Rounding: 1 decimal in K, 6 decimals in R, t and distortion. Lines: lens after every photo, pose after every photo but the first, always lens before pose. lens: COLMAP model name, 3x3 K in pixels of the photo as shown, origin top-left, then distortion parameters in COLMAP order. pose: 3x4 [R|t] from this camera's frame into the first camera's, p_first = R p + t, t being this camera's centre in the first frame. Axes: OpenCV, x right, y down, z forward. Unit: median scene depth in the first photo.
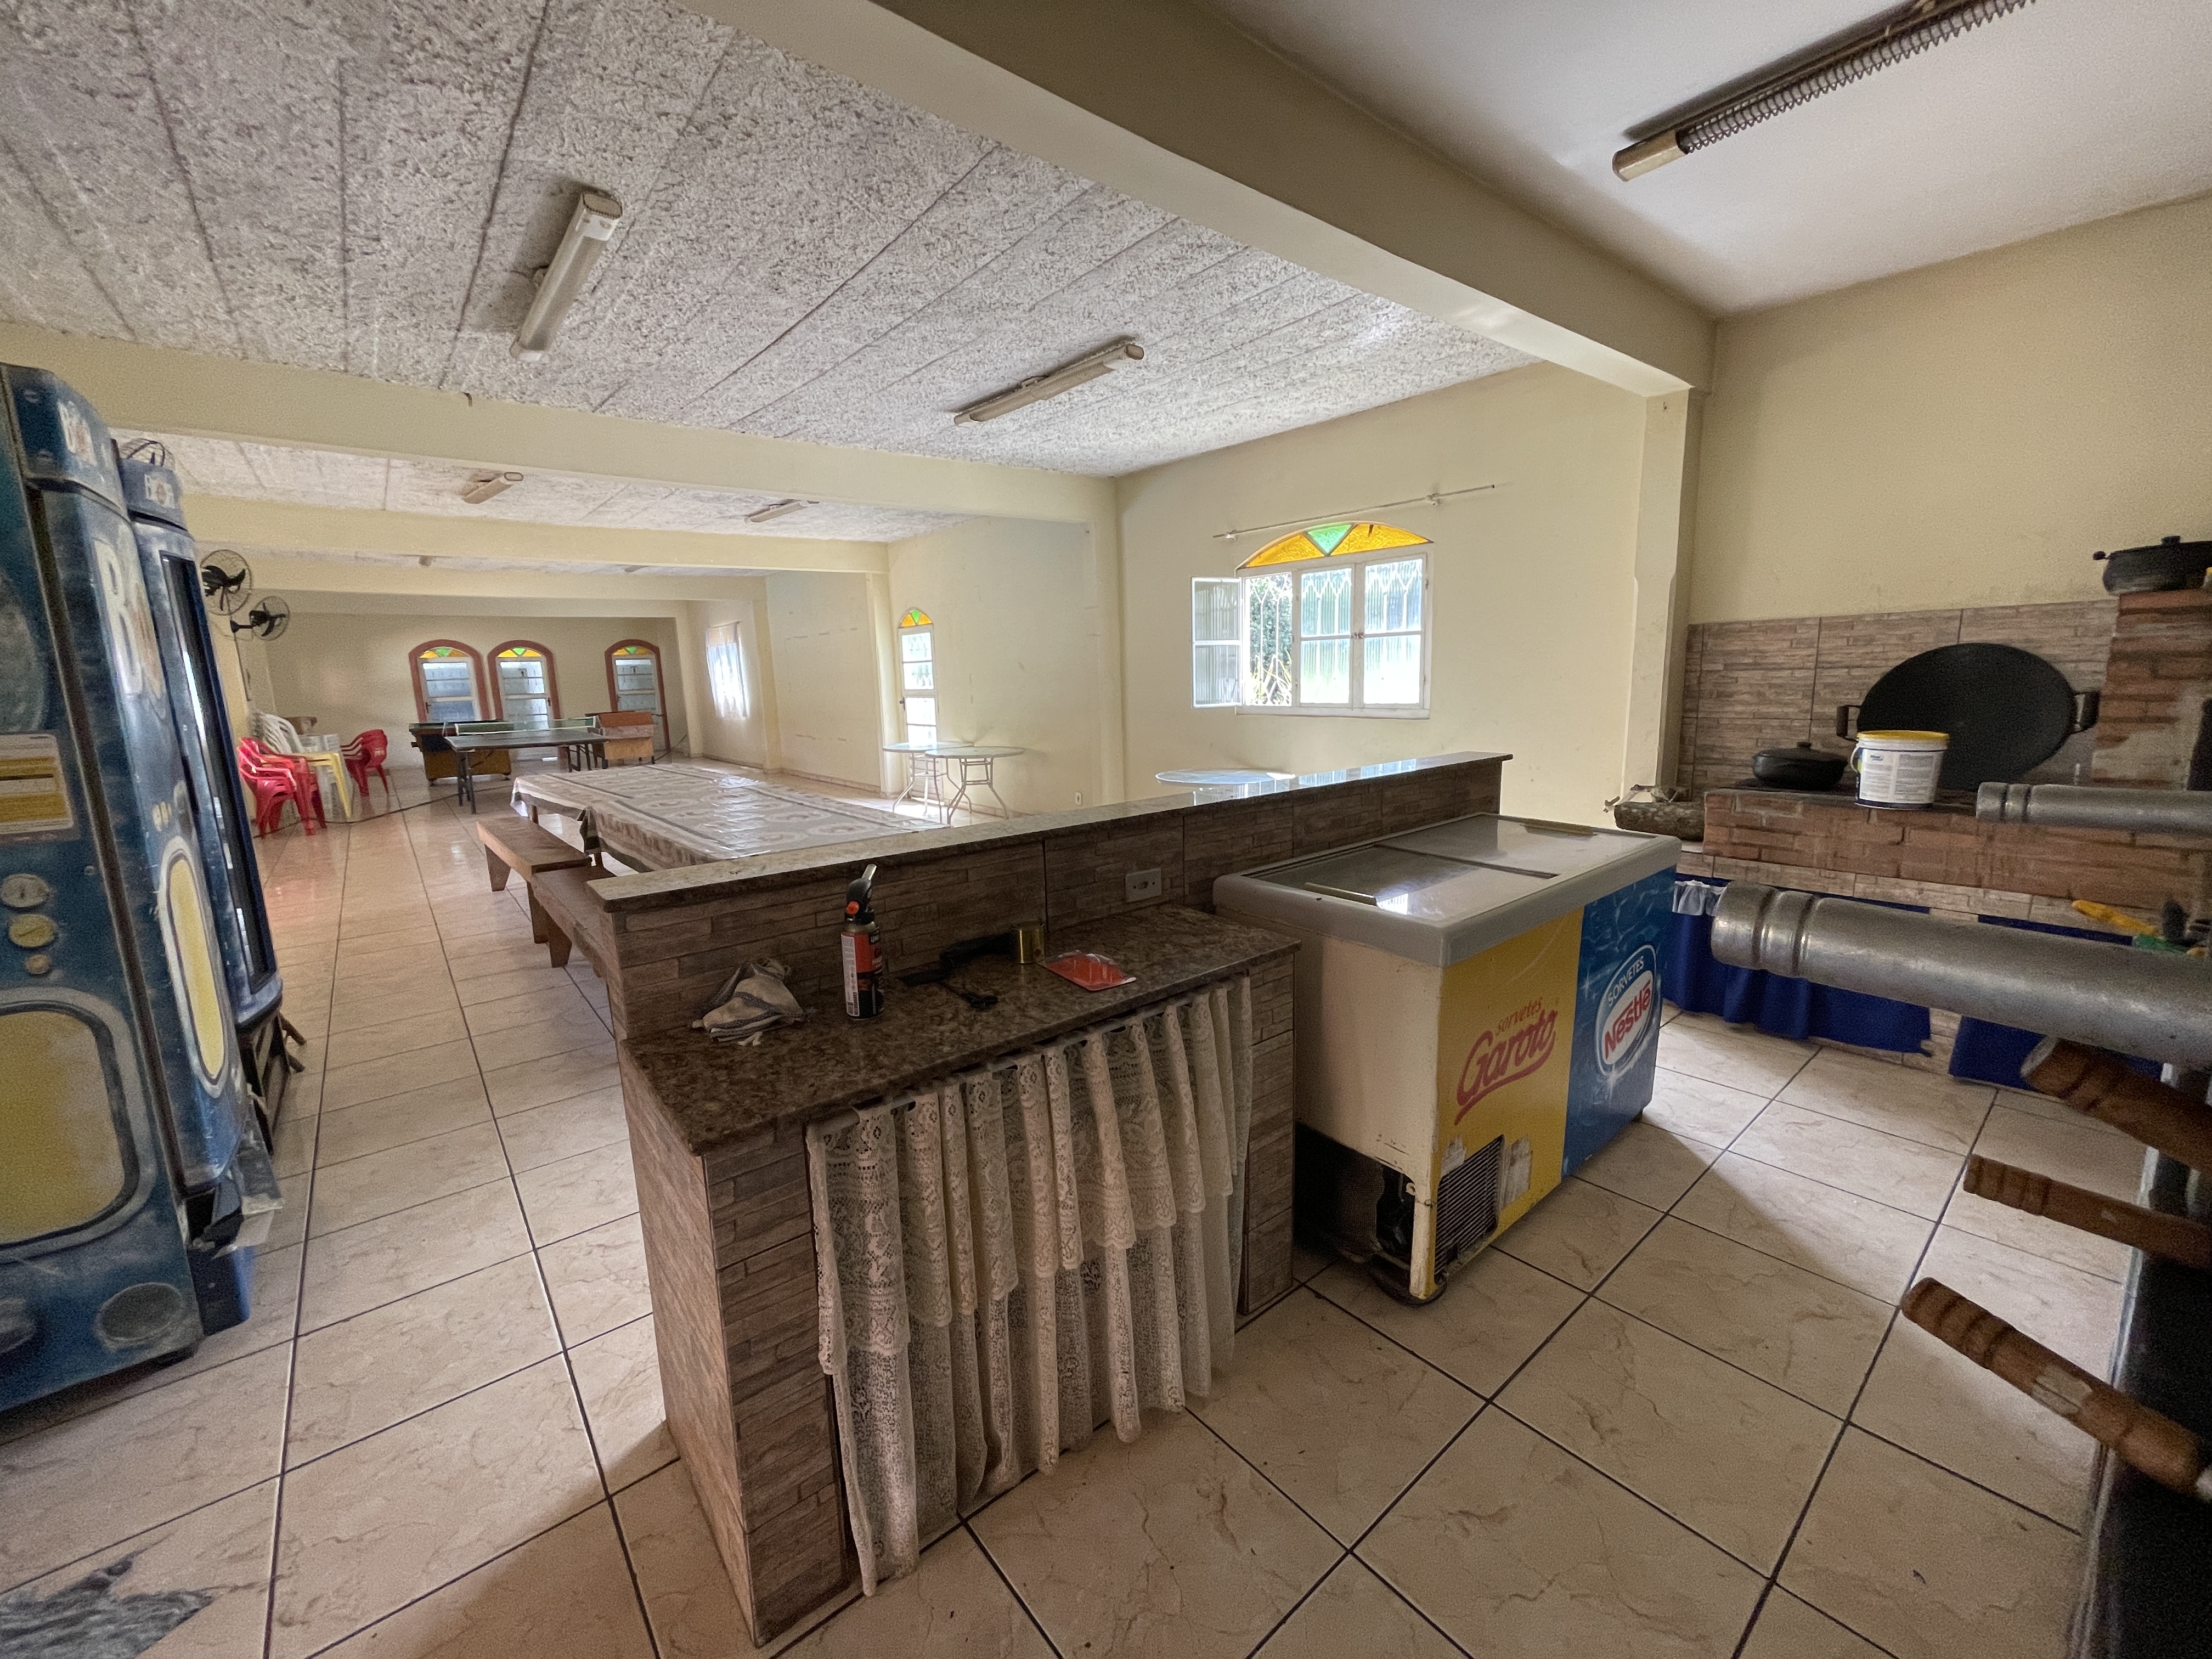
lens RADIAL K [[890.9, 0, 1102.6], [0, 890.9, 819.9], [0, 0, 1]] dist [0.002561, 0.000057]
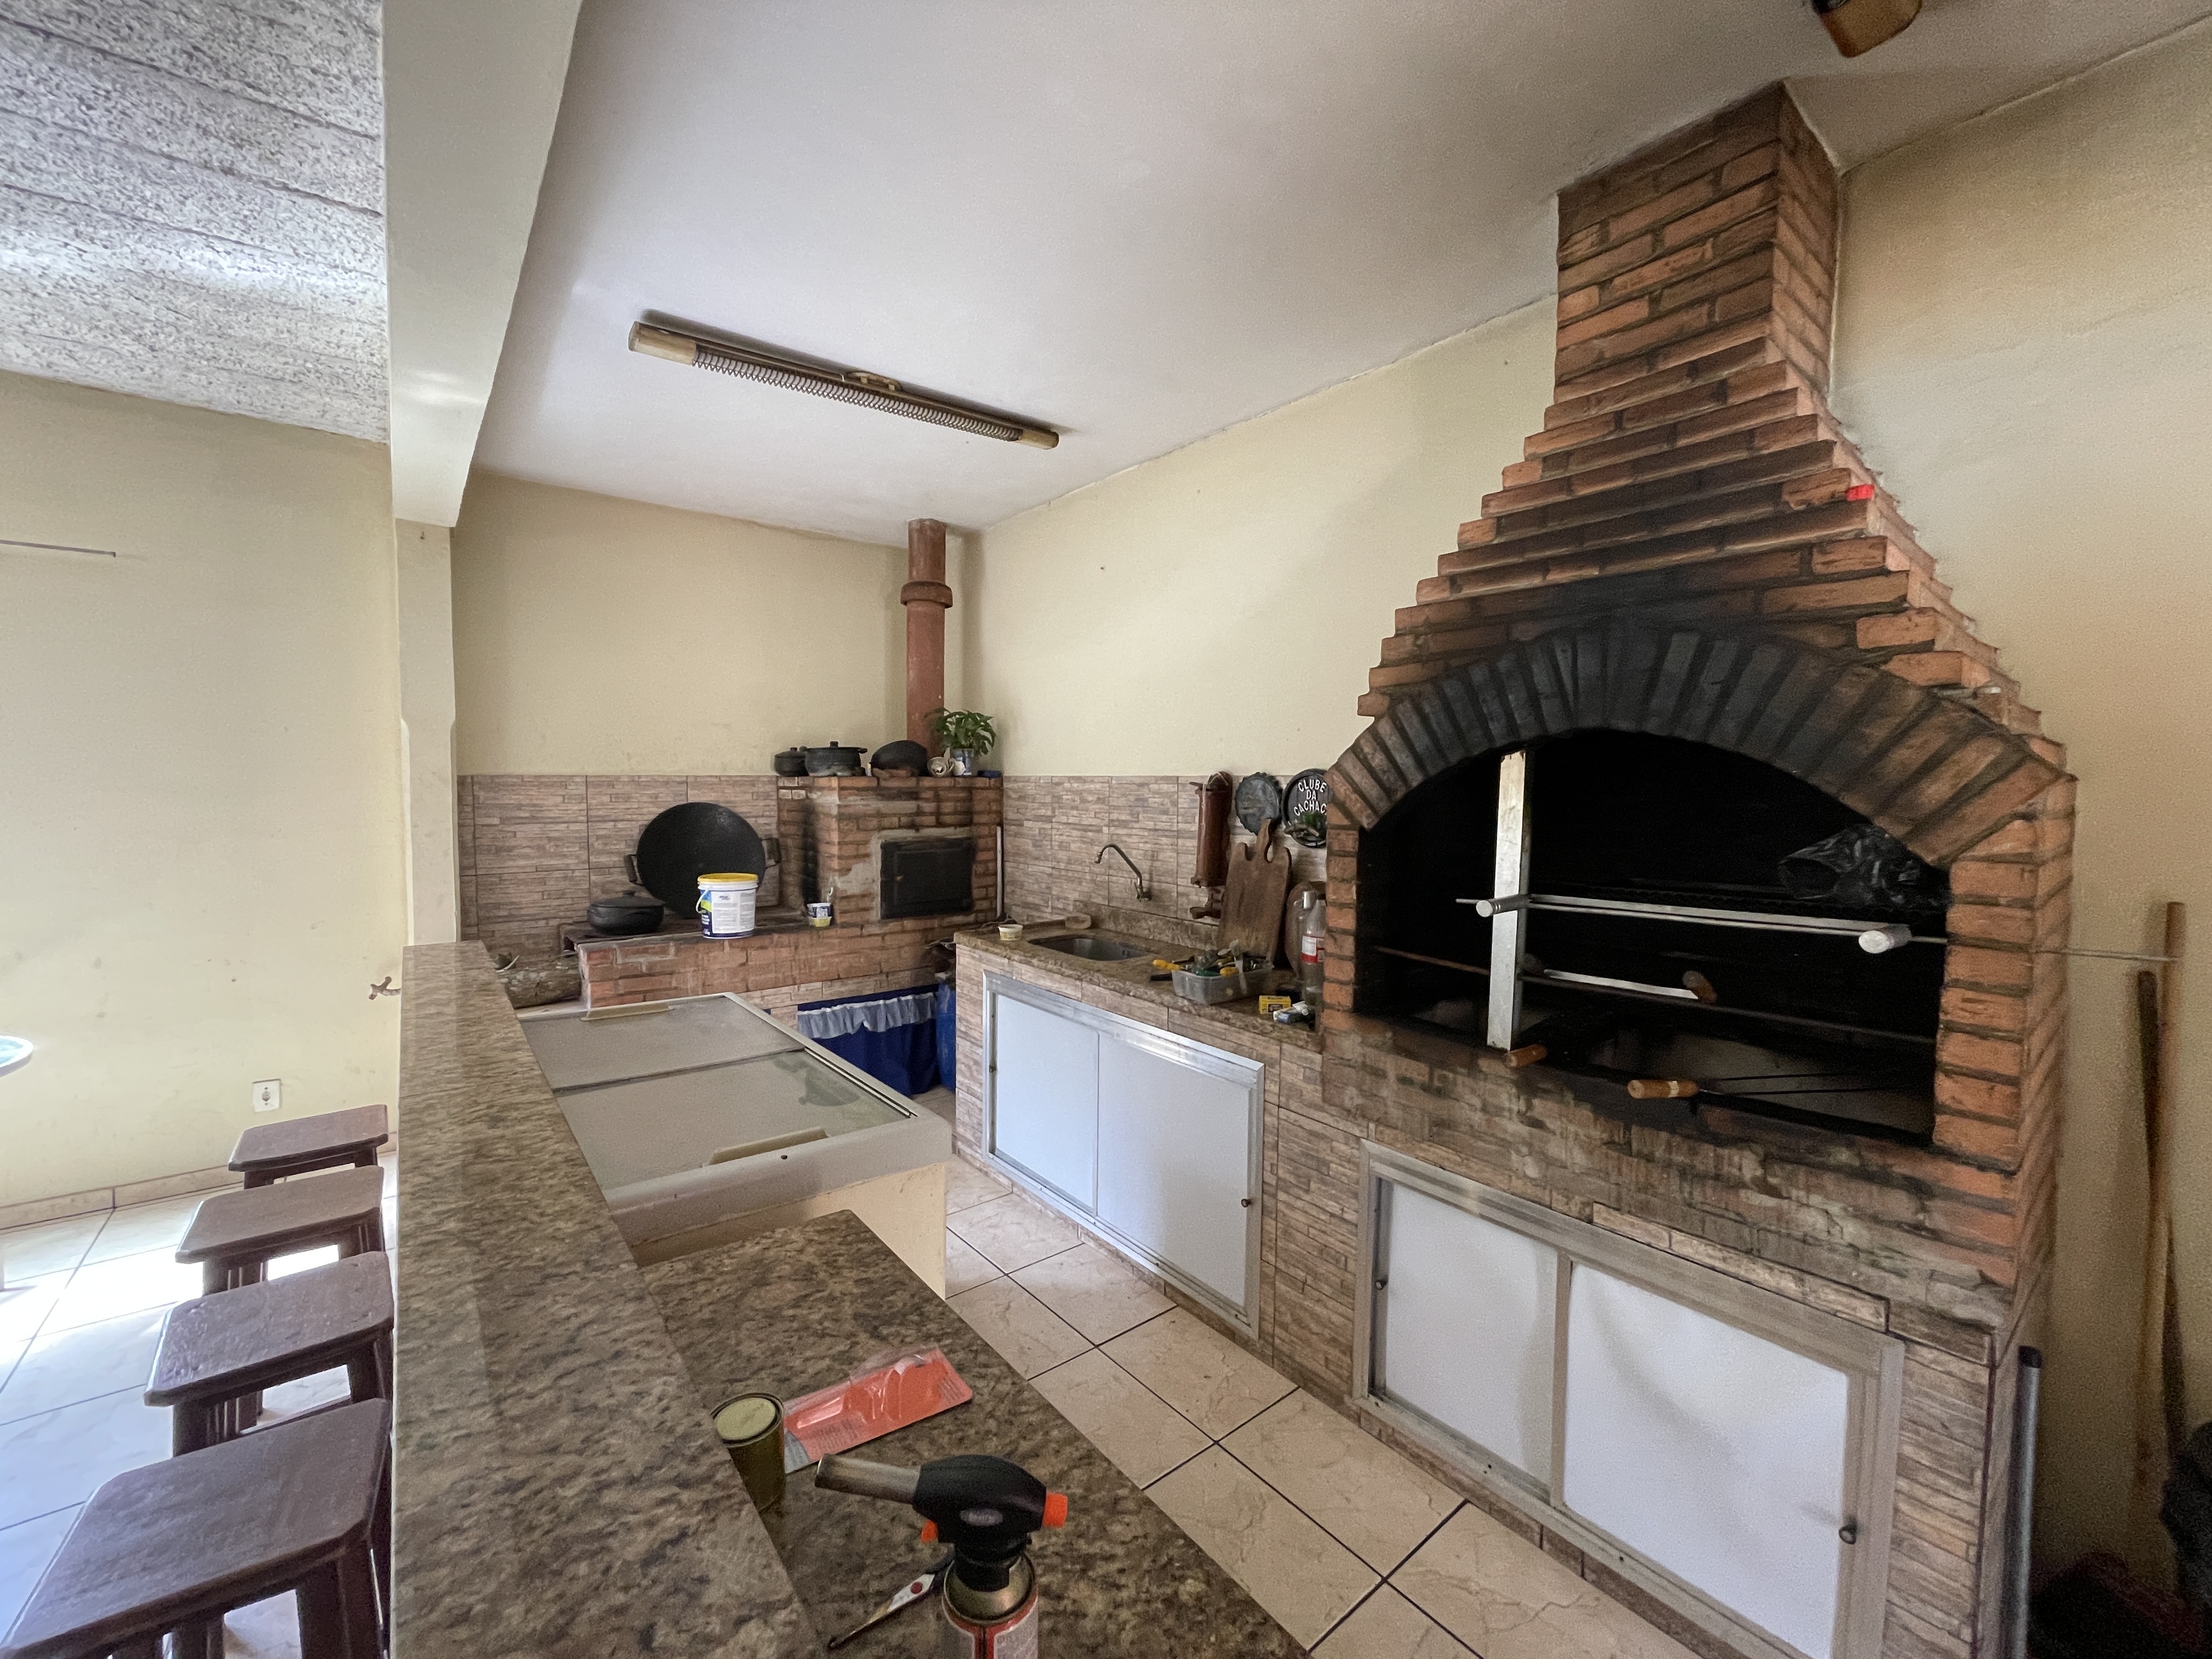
lens RADIAL K [[890.9, 0, 1106.6], [0, 890.9, 819.9], [0, 0, 1]] dist [0.002561, 0.000057]
pose [[0.010037, -0.013195, 0.999863, -0.280317], [0.159806, 0.987082, 0.011422, -0.087302], [-0.987097, 0.159669, 0.012016, 0.380597]]
